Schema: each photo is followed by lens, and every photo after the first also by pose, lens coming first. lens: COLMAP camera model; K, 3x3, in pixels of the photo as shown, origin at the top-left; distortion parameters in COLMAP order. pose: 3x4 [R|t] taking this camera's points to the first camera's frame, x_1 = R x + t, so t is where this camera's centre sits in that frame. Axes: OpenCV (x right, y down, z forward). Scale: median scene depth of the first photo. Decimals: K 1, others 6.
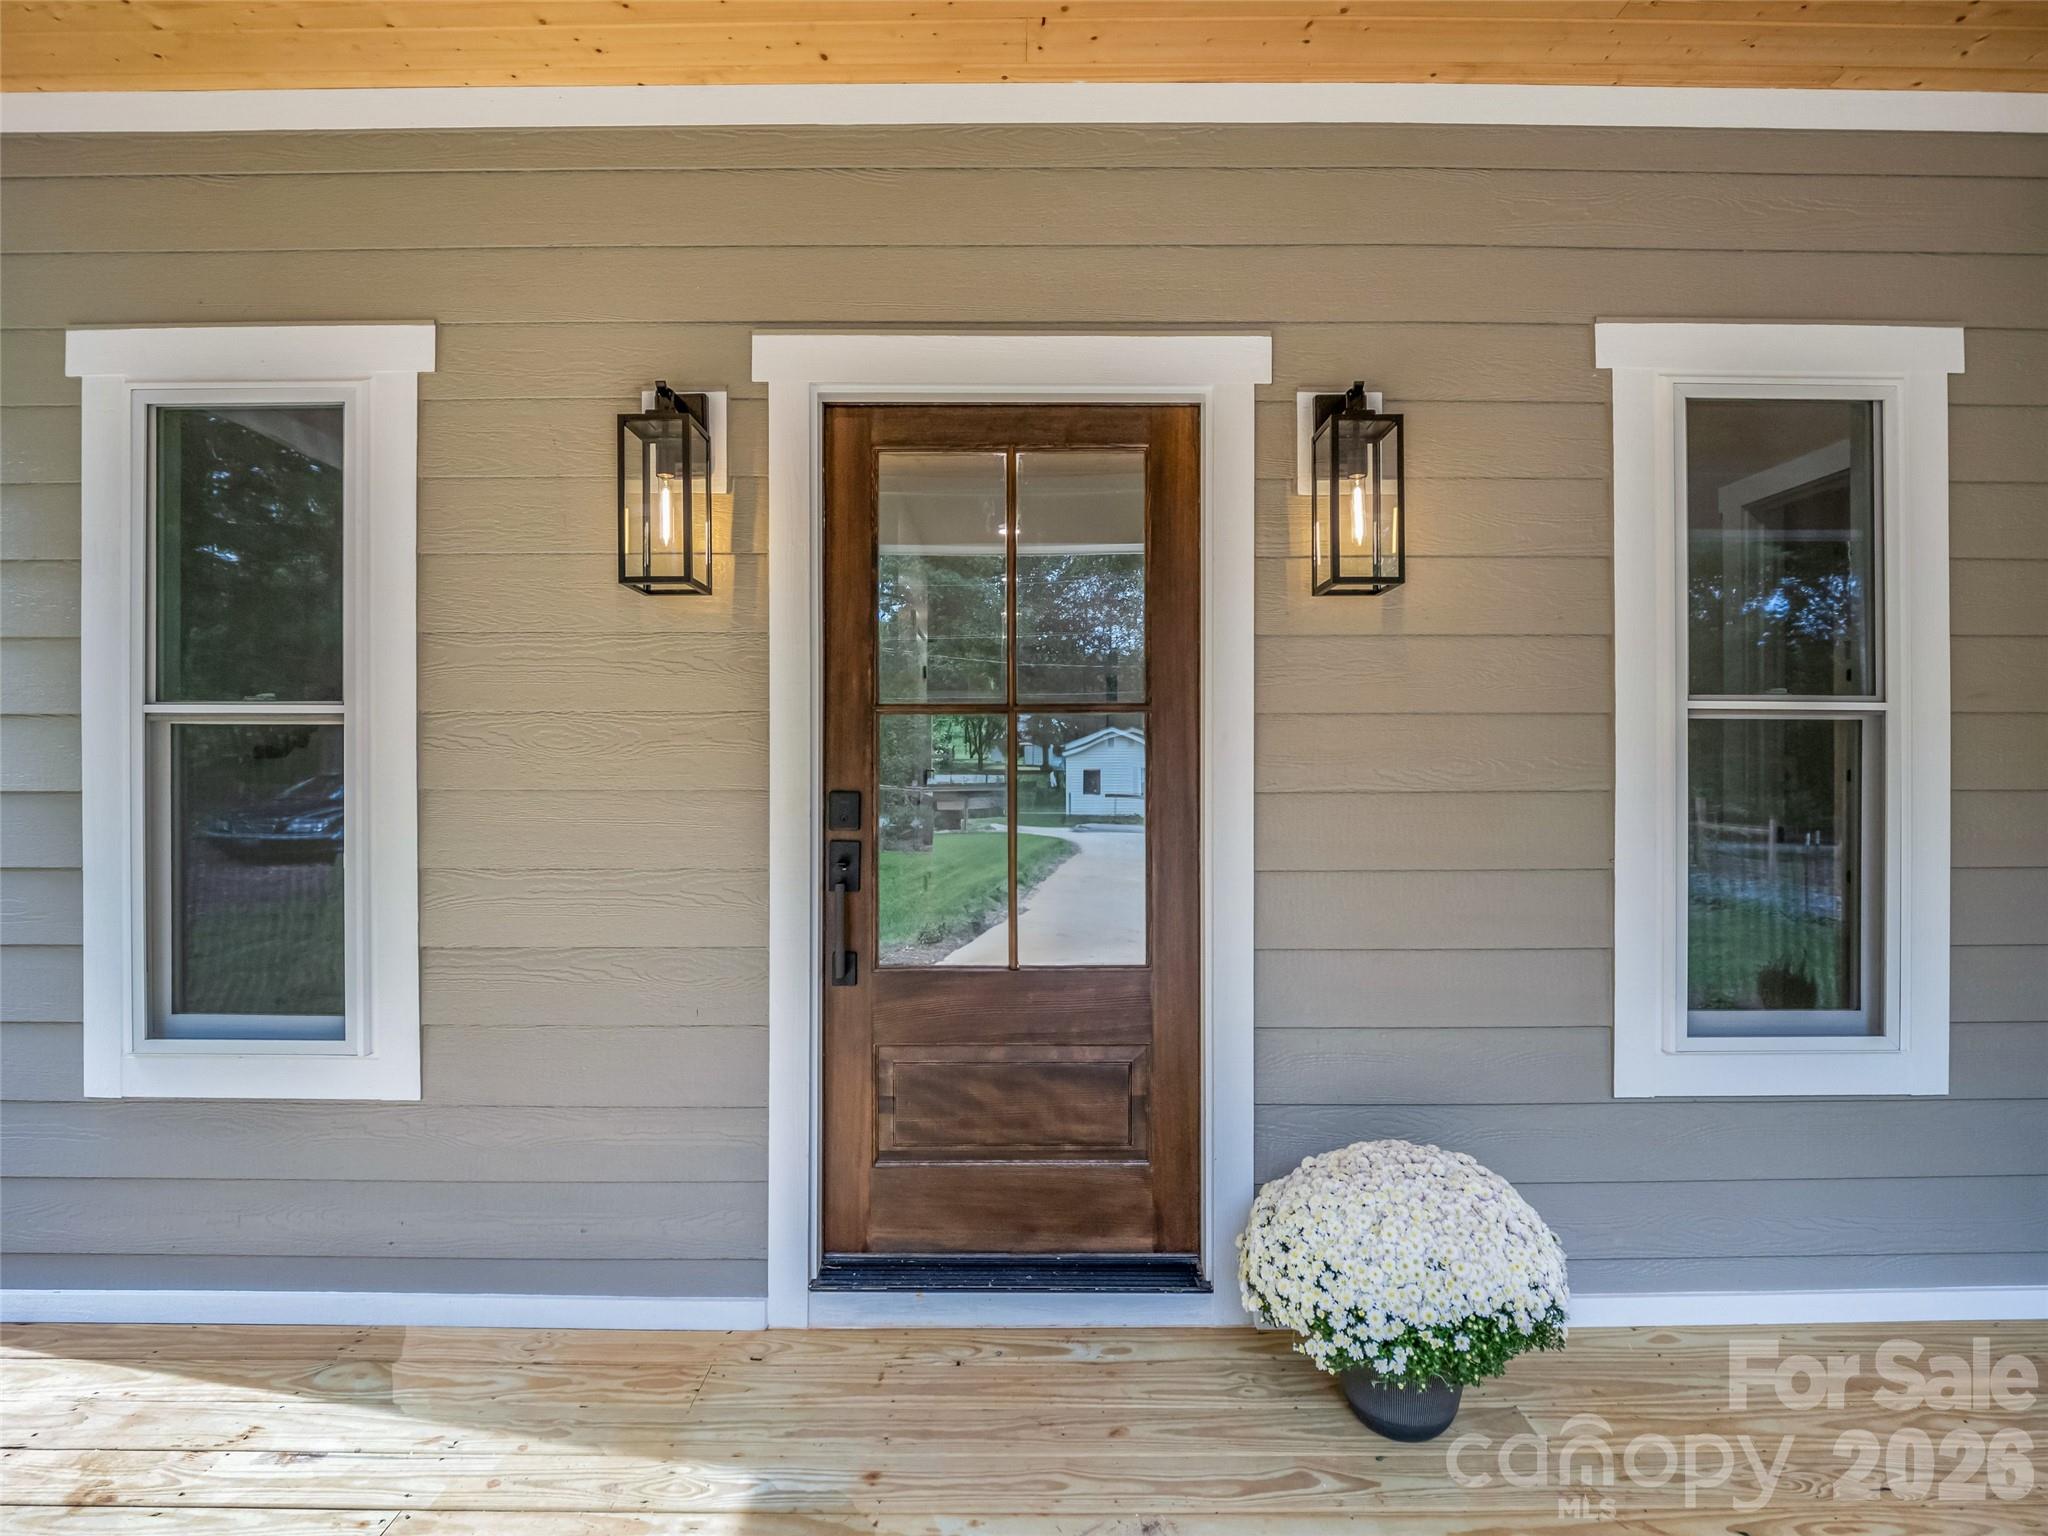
lens RADIAL K [[998.2, 0, 1015.8], [0, 998.2, 761.9], [0, 0, 1]] dist [-0.018968, -0.000357]
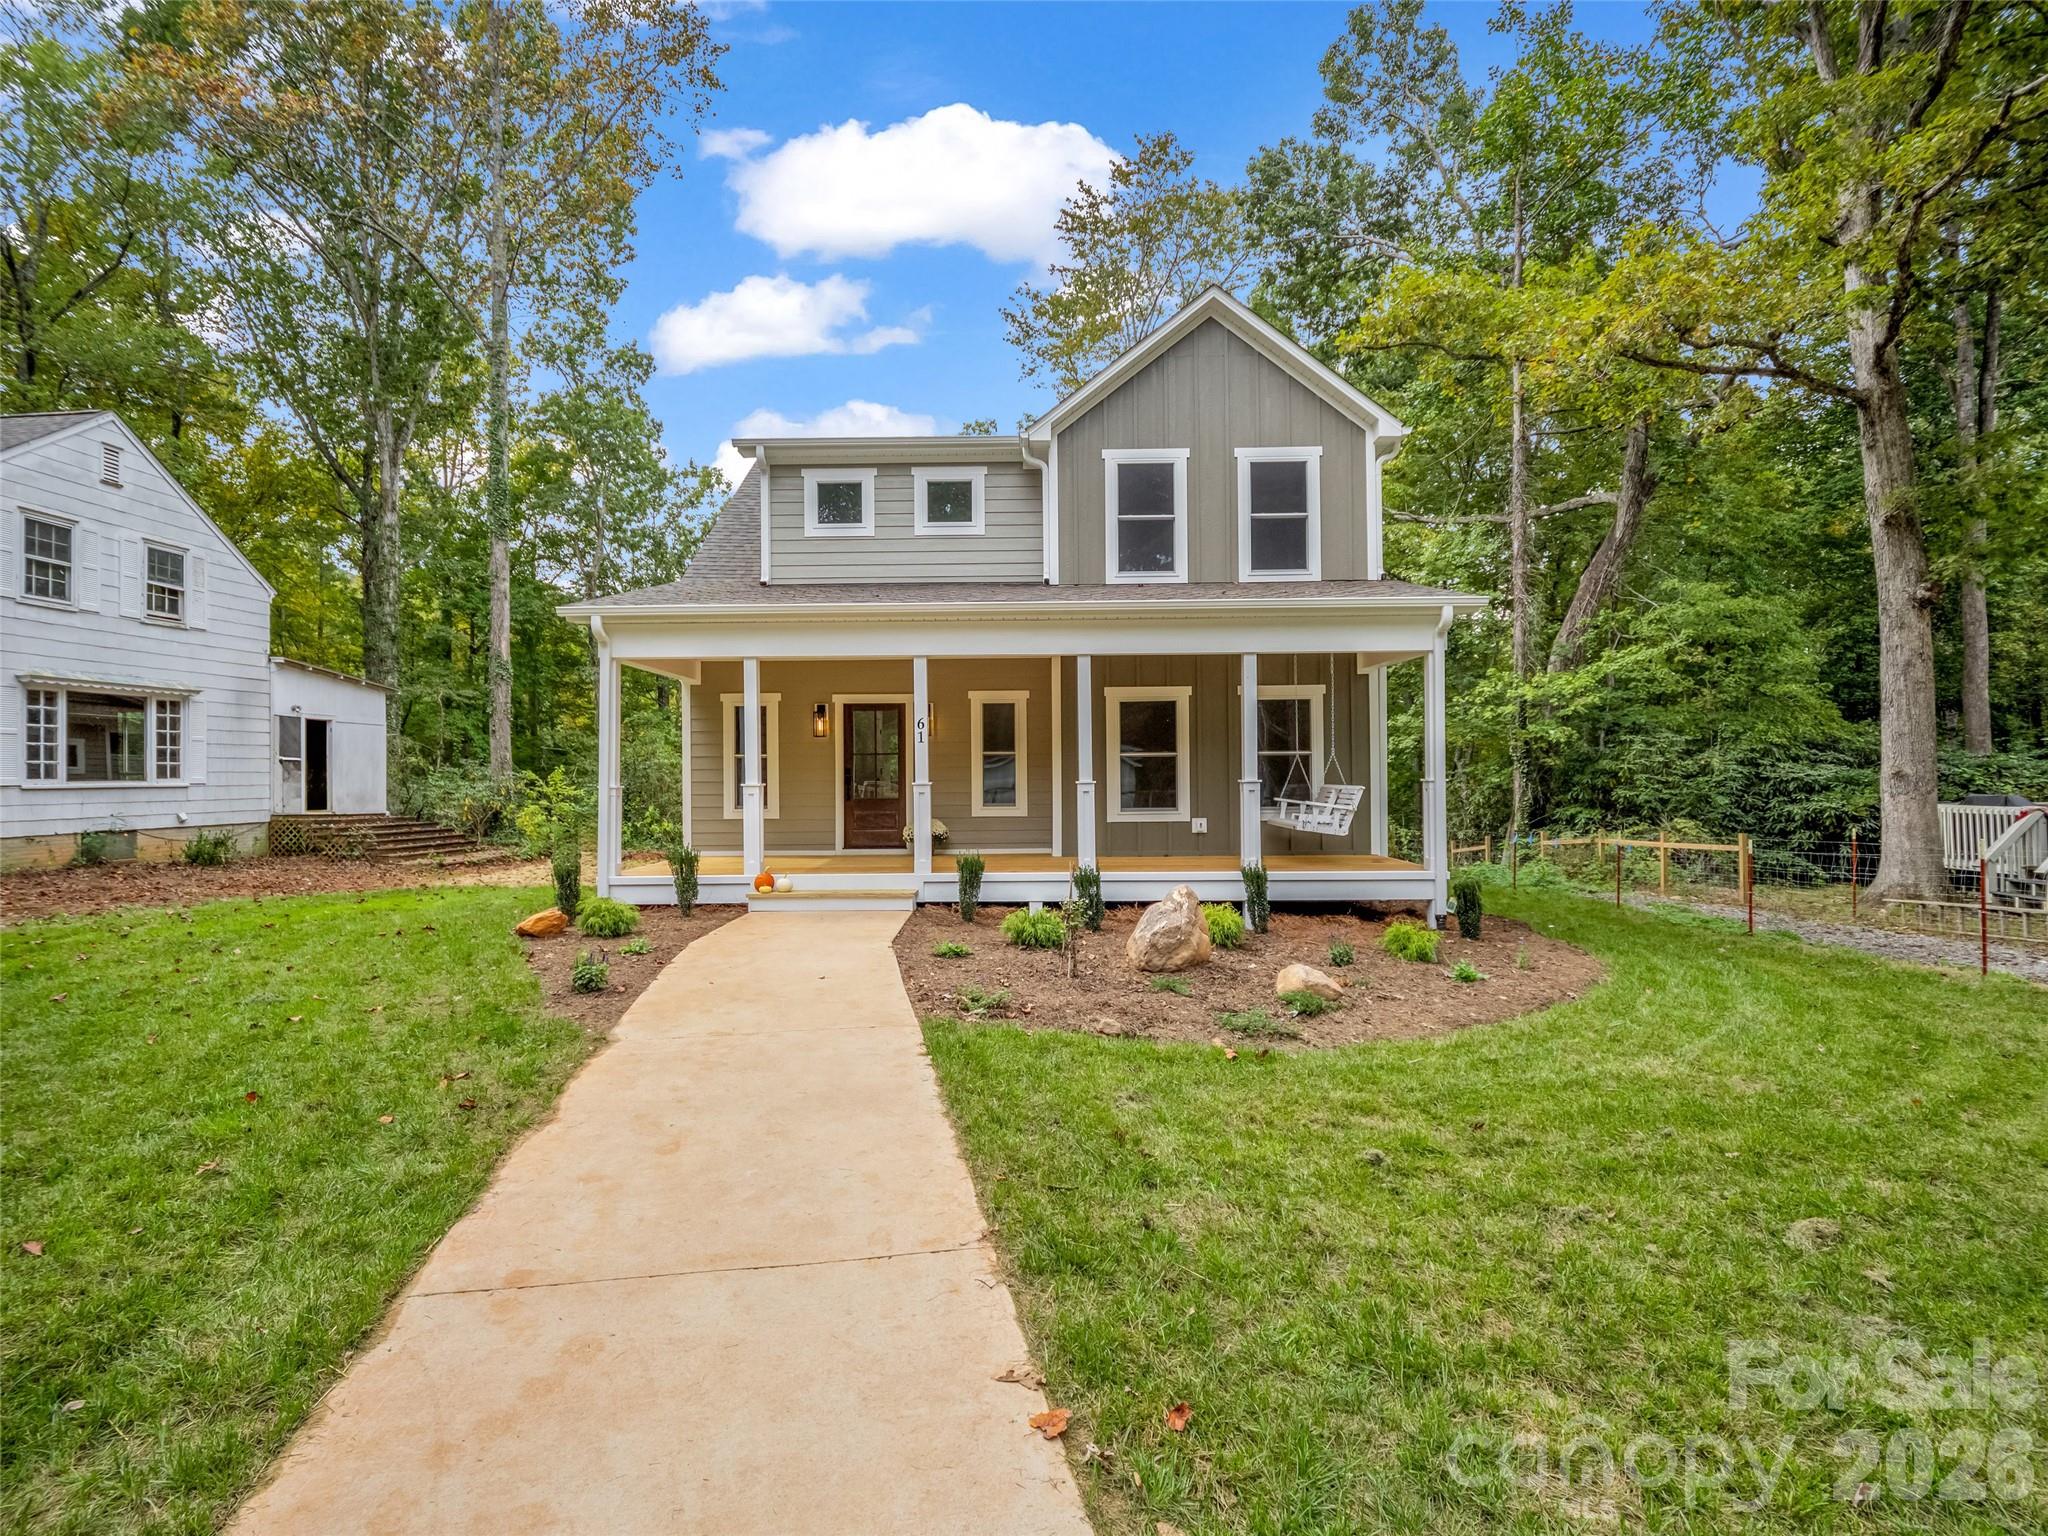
lens RADIAL K [[998.2, 0, 1017.5], [0, 998.2, 767.9], [0, 0, 1]] dist [-0.018968, -0.000357]
pose [[0.999694, -0.007183, -0.023679, 1.017874], [0.006838, 0.999870, -0.014620, 0.125607], [0.023781, 0.014454, 0.999613, -5.108502]]
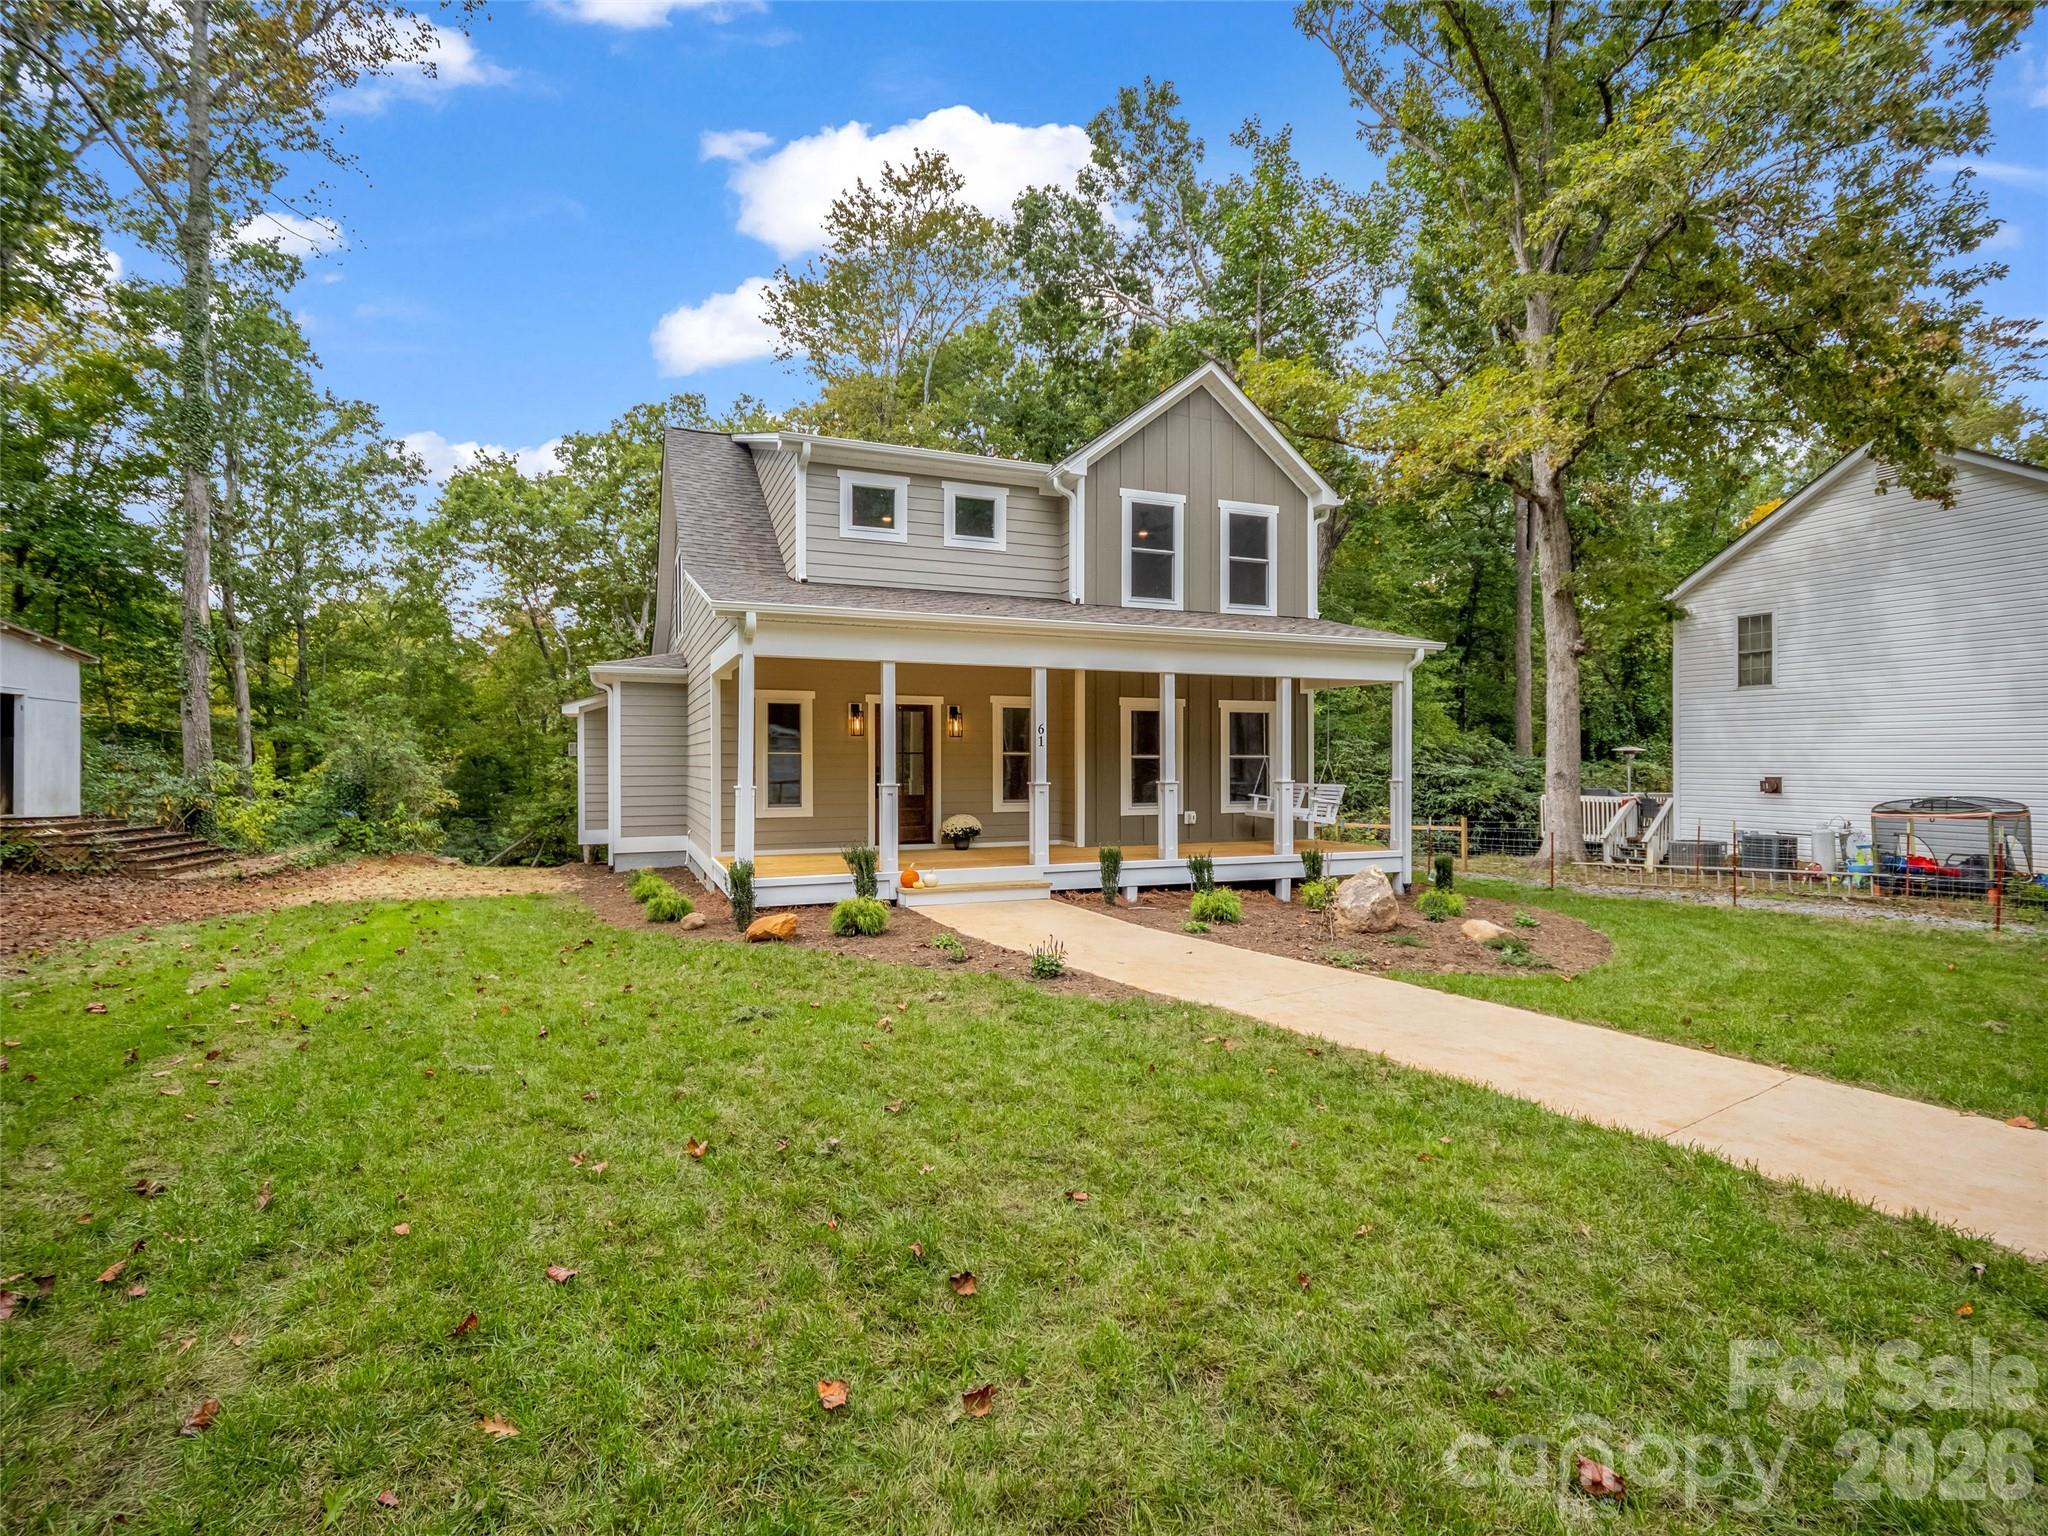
lens RADIAL K [[998.2, 0, 1020.0], [0, 998.2, 767.0], [0, 0, 1]] dist [-0.018968, -0.000357]
pose [[0.927705, -0.001090, 0.373313, -1.692999], [0.002354, 0.999993, -0.002932, 0.052935], [-0.373307, 0.003599, 0.927701, -5.179276]]
